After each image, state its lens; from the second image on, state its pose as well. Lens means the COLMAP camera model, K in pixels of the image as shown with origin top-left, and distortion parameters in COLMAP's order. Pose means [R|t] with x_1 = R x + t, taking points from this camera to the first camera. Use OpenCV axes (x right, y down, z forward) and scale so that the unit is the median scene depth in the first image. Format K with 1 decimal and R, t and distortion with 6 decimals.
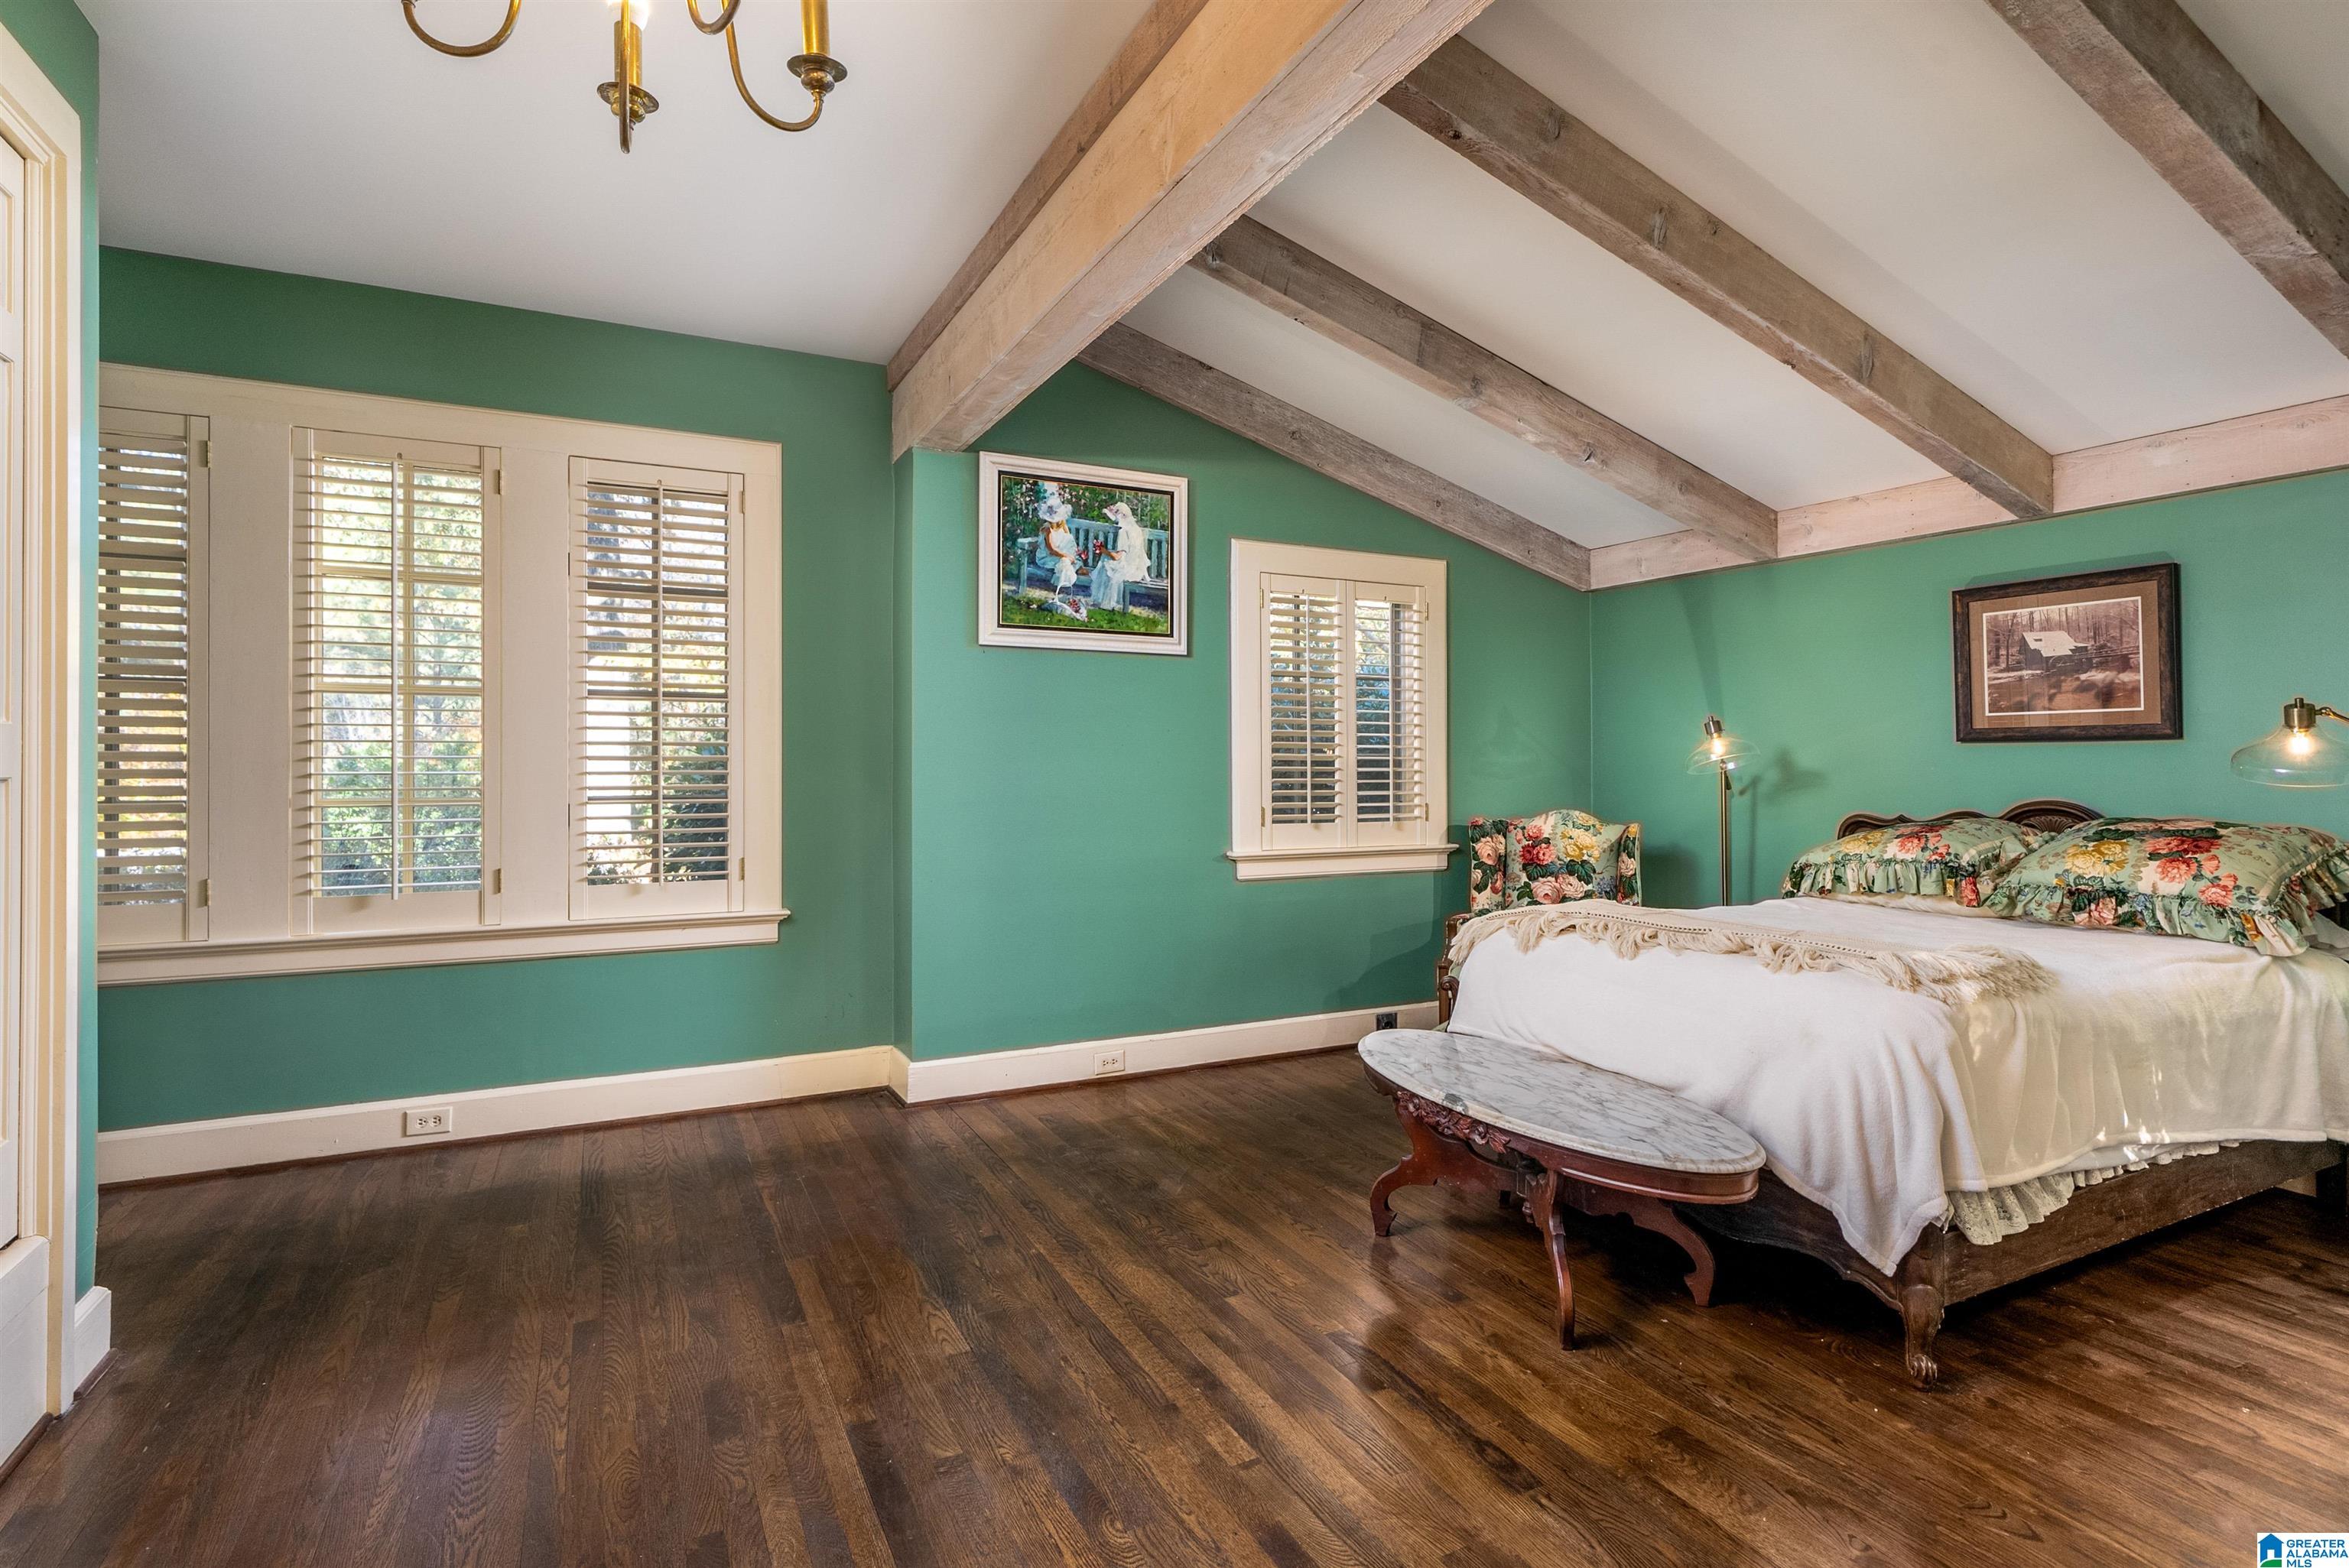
lens RADIAL K [[1139.0, 0, 1168.1], [0, 1139.0, 772.0], [0, 0, 1]] dist [0.001783, -0.001448]
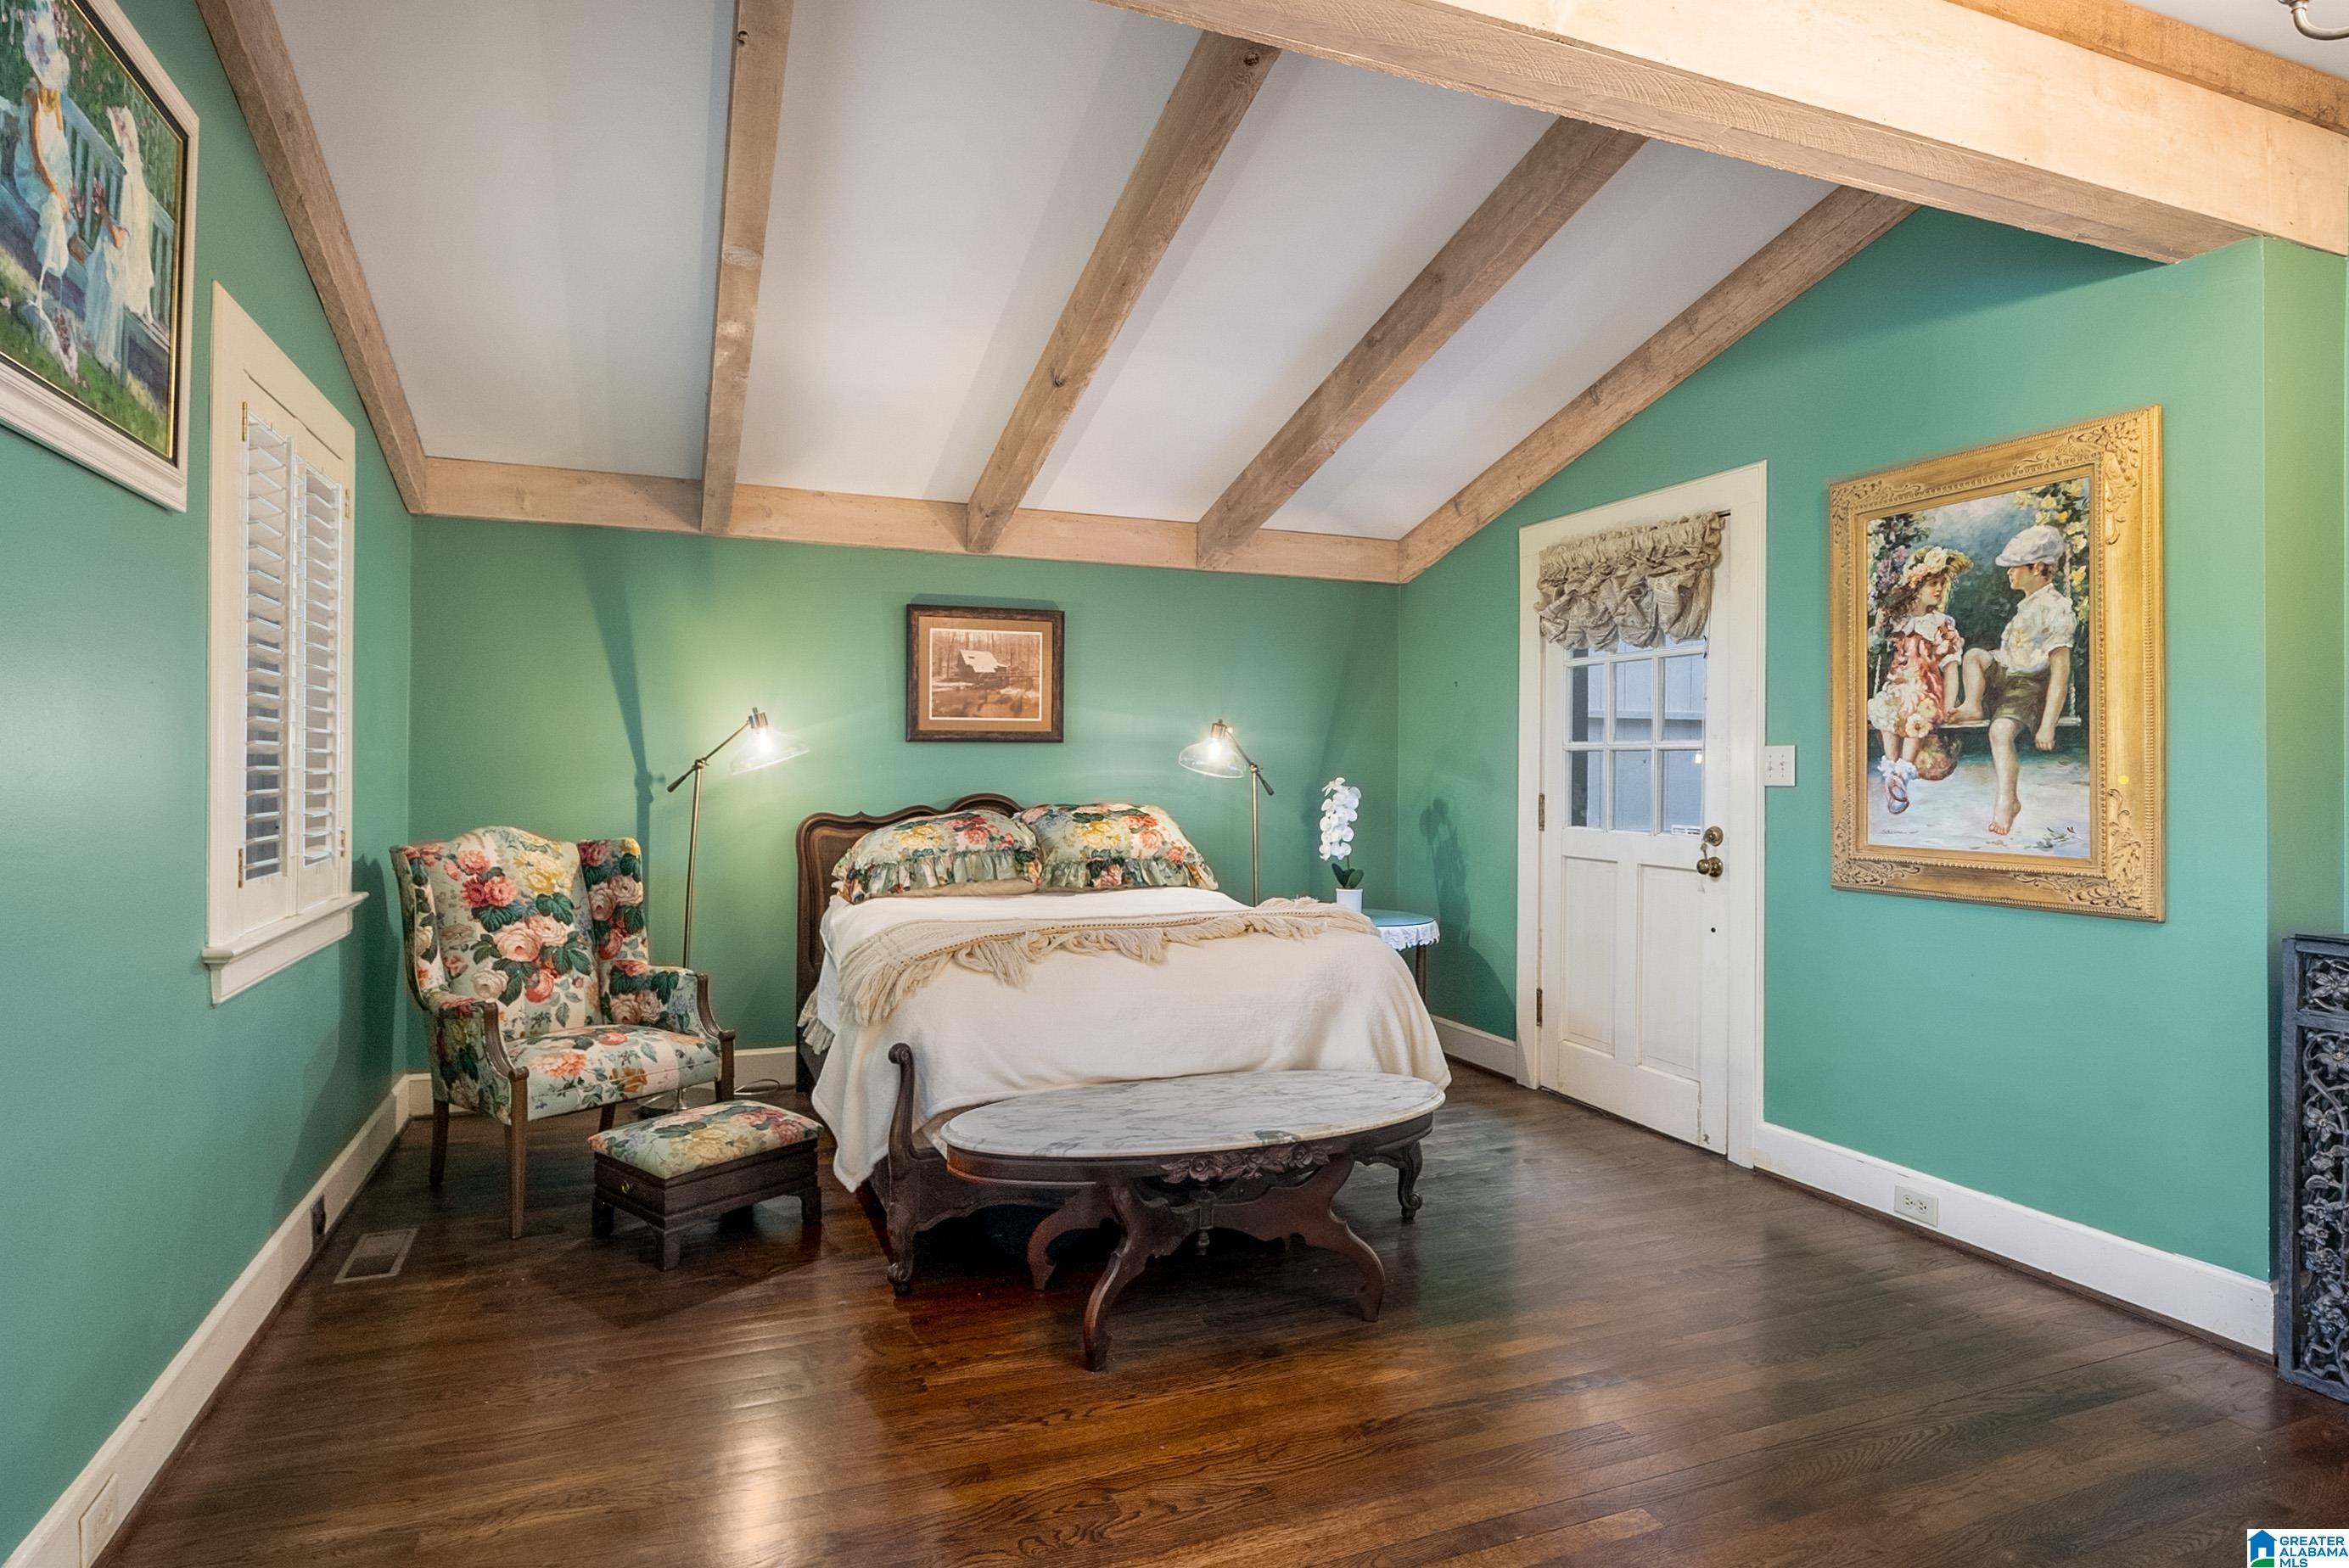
lens RADIAL K [[1255.7, 0, 1168.1], [0, 1255.7, 766.4], [0, 0, 1]] dist [-0.006795, -0.000425]
pose [[0.087479, -0.002171, 0.996164, -0.503549], [0.005342, 0.999984, 0.001711, -0.004039], [-0.996152, 0.005172, 0.087489, 0.670196]]
